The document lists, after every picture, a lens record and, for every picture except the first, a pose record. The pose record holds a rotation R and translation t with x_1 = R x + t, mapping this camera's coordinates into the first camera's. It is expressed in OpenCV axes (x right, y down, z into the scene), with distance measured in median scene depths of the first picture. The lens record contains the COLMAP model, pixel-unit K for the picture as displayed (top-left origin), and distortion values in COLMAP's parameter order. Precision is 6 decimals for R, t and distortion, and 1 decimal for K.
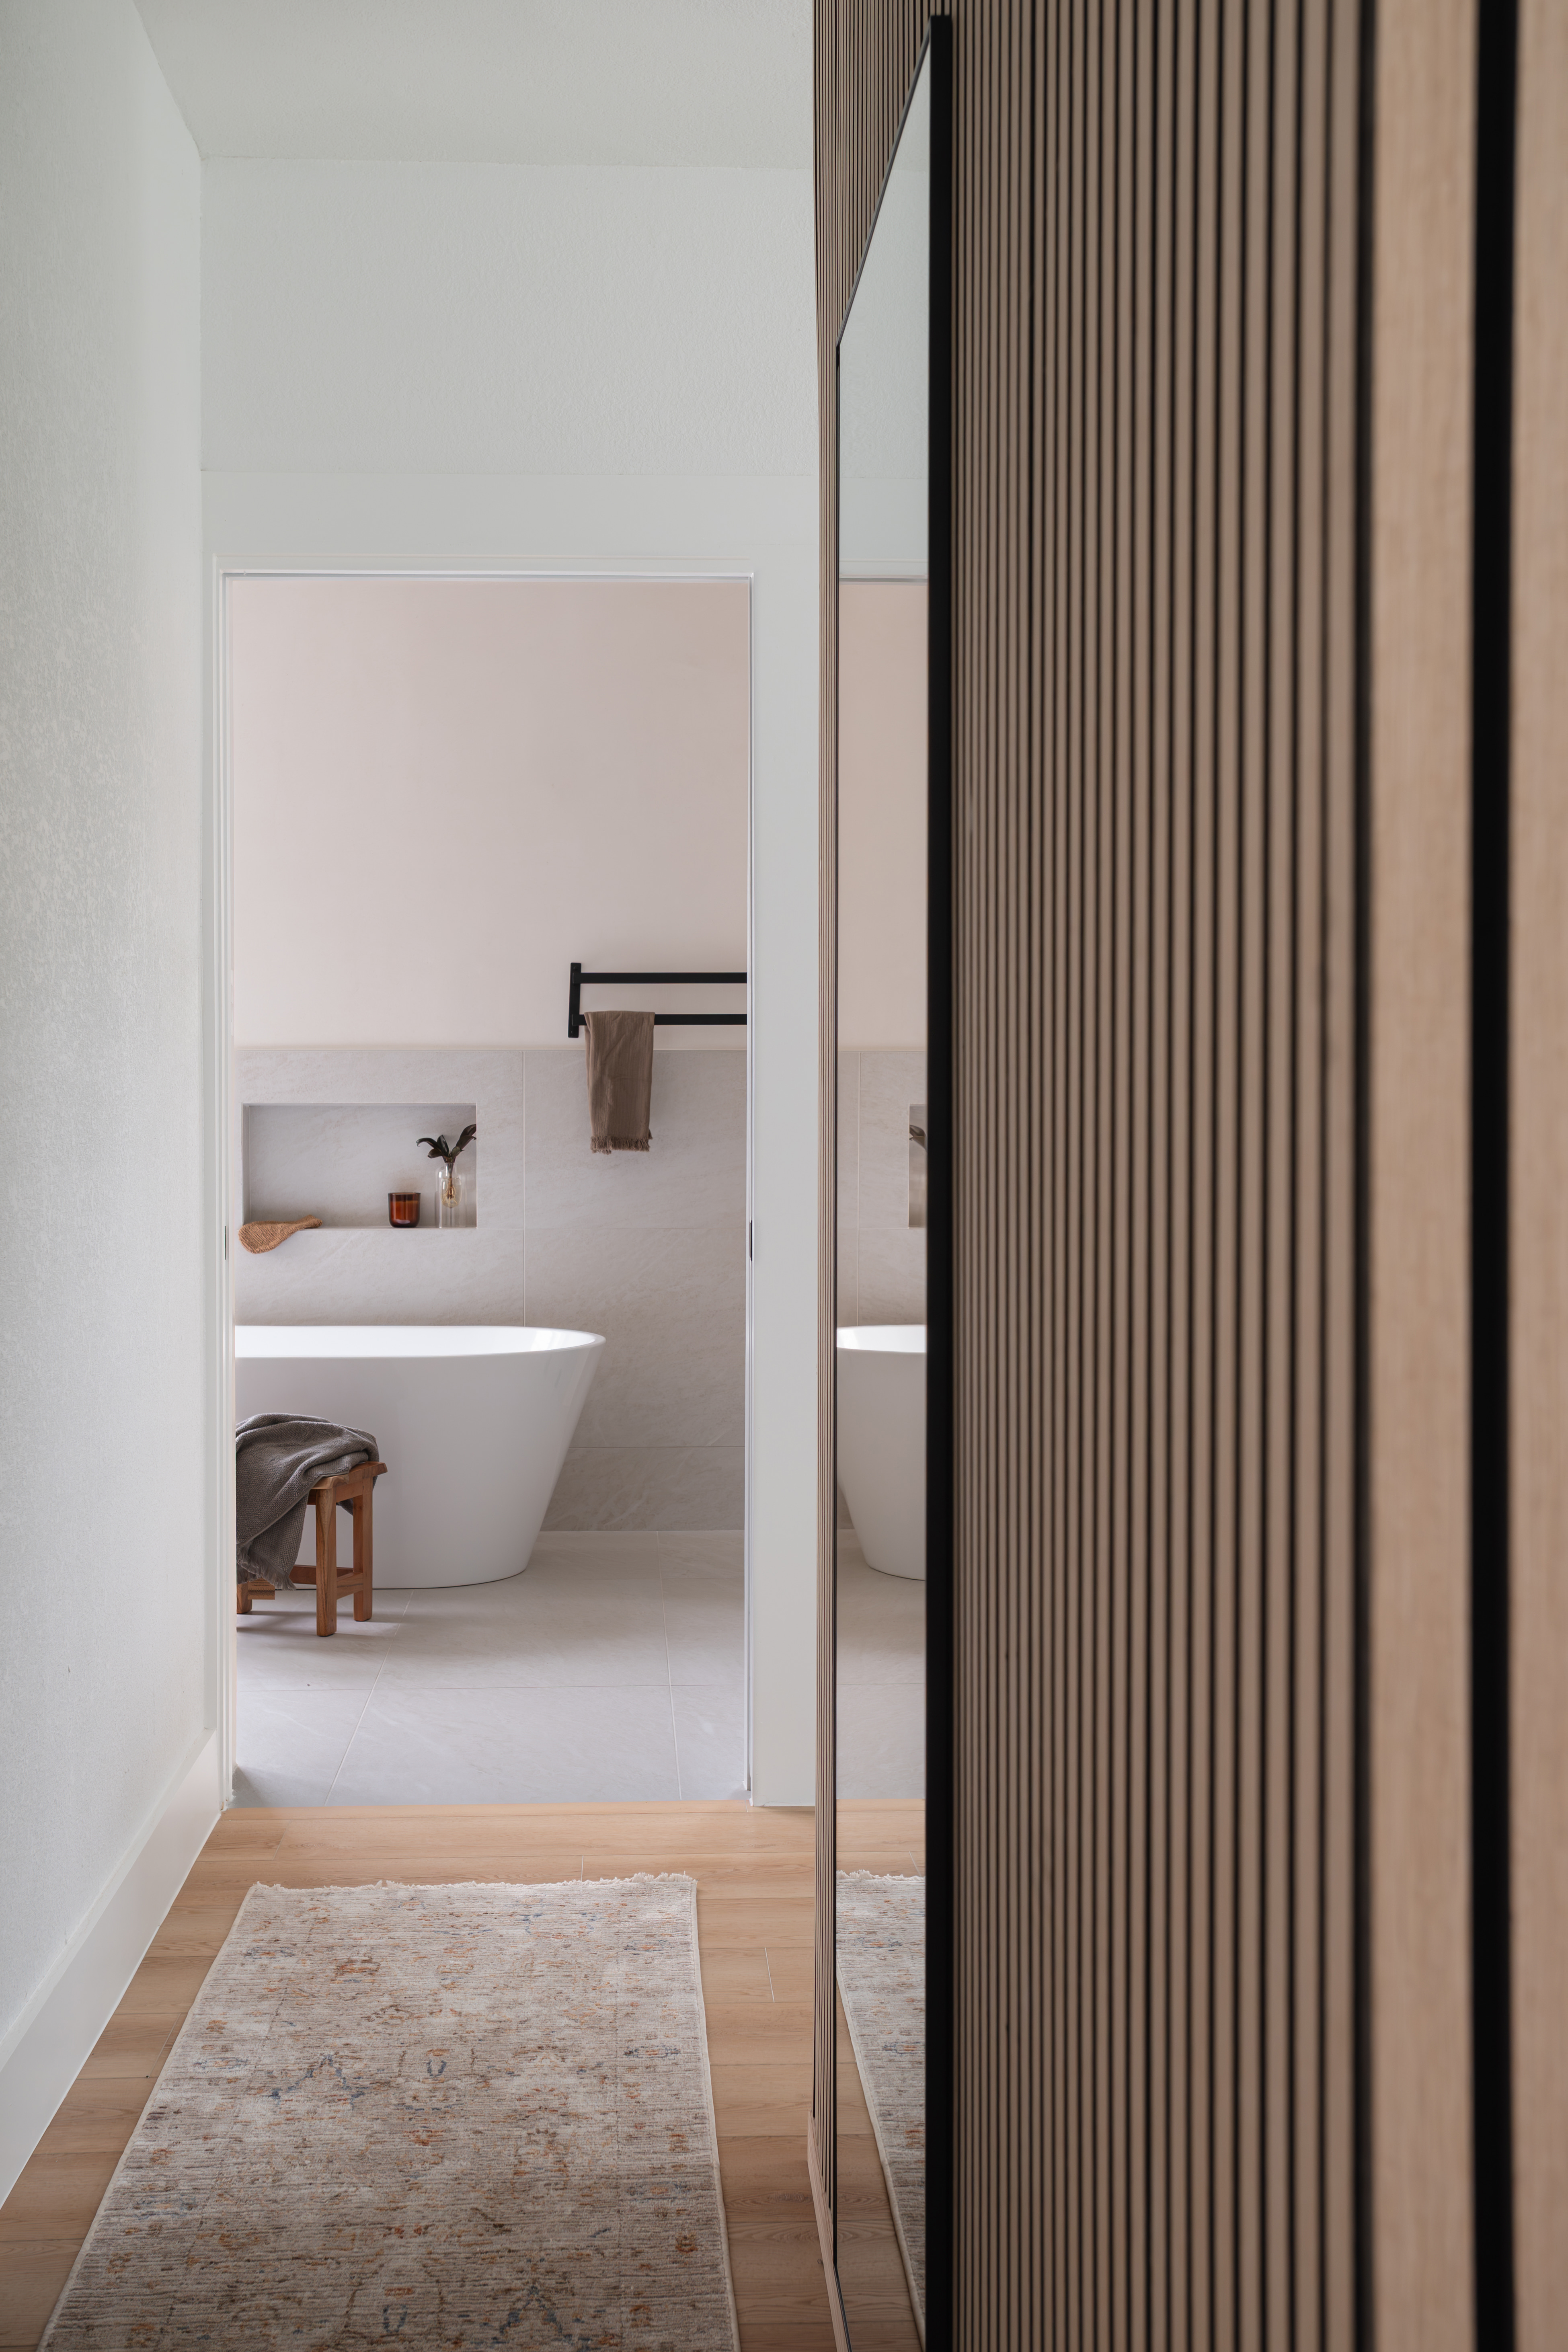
lens RADIAL K [[2594.3, 0, 775.6], [0, 2594.3, 1172.5], [0, 0, 1]] dist [-0.004546, 0.000000]
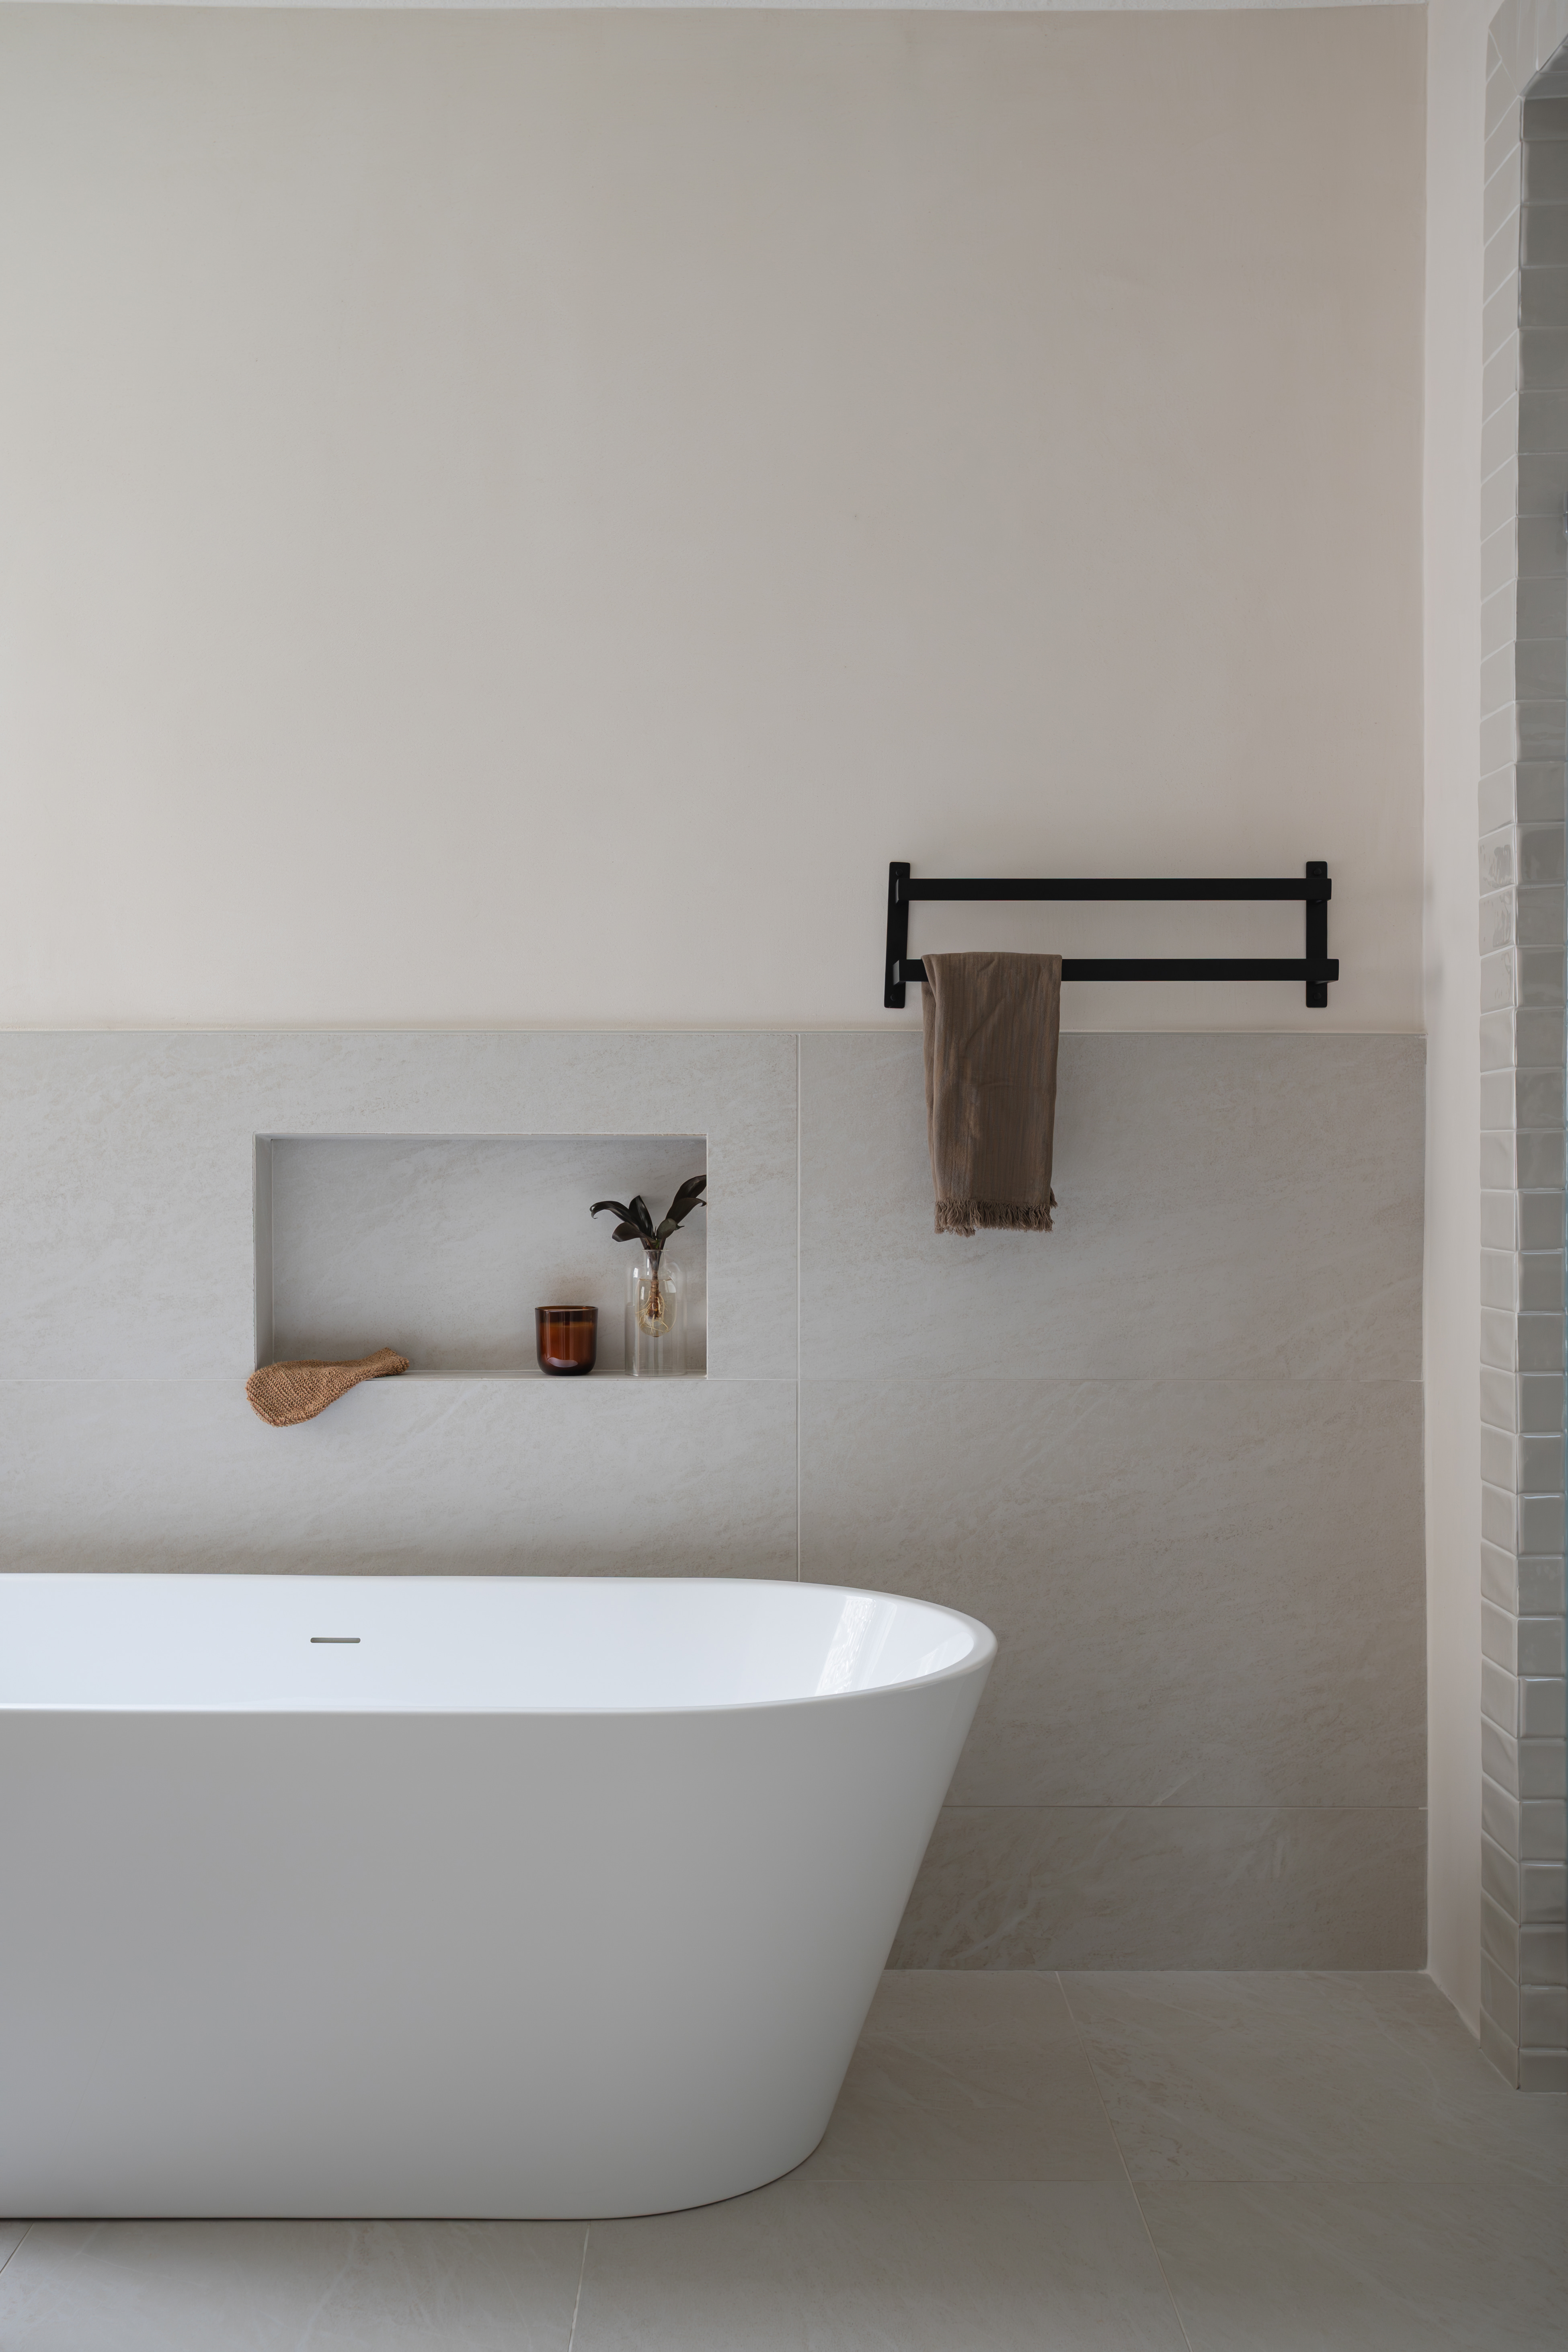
lens RADIAL K [[2594.3, 0, 790.1], [0, 2594.3, 1180.3], [0, 0, 1]] dist [-0.004546, 0.000000]
pose [[0.998600, 0.002644, -0.052824, -0.071733], [-0.002752, 0.999994, -0.001980, -0.016667], [0.052818, 0.002123, 0.998602, 0.488313]]
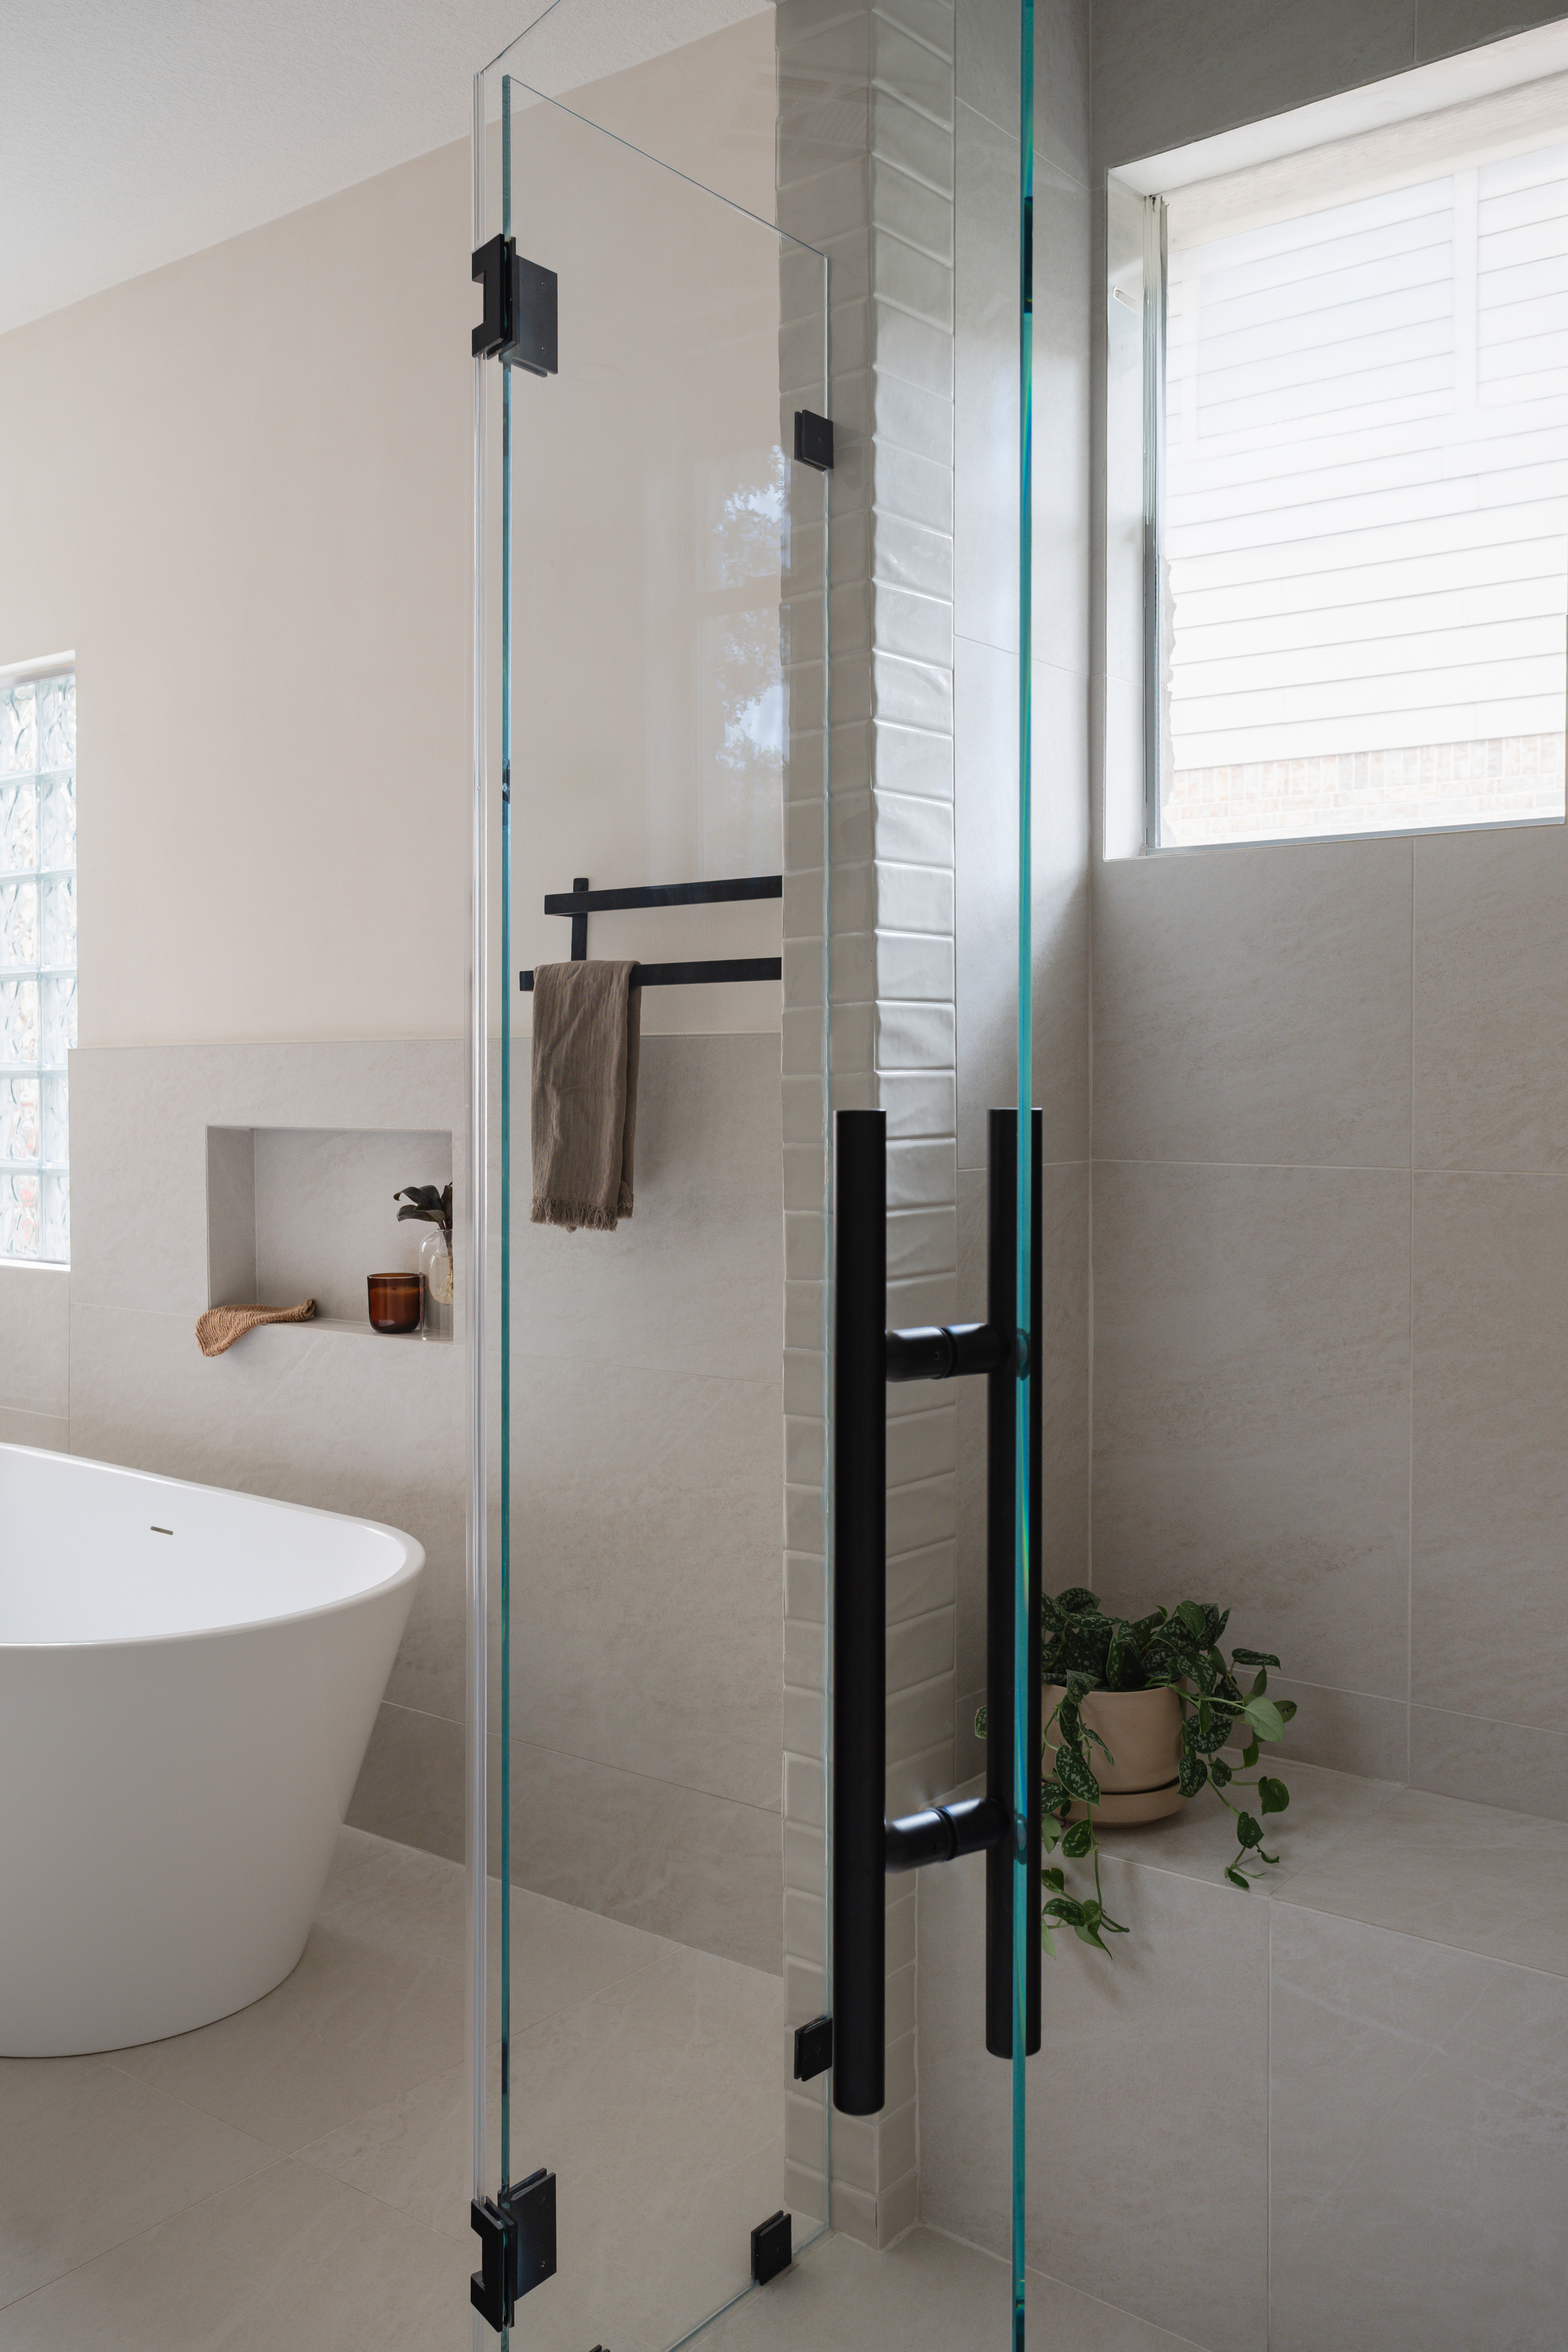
lens RADIAL K [[2090.0, 0, 779.3], [0, 2090.0, 1163.6], [0, 0, 1]] dist [-0.002825, -0.003292]
pose [[0.736827, 0.027604, -0.675517, 0.252775], [-0.013220, 0.999563, 0.026426, -0.032510], [0.675952, -0.010540, 0.736870, 0.704689]]
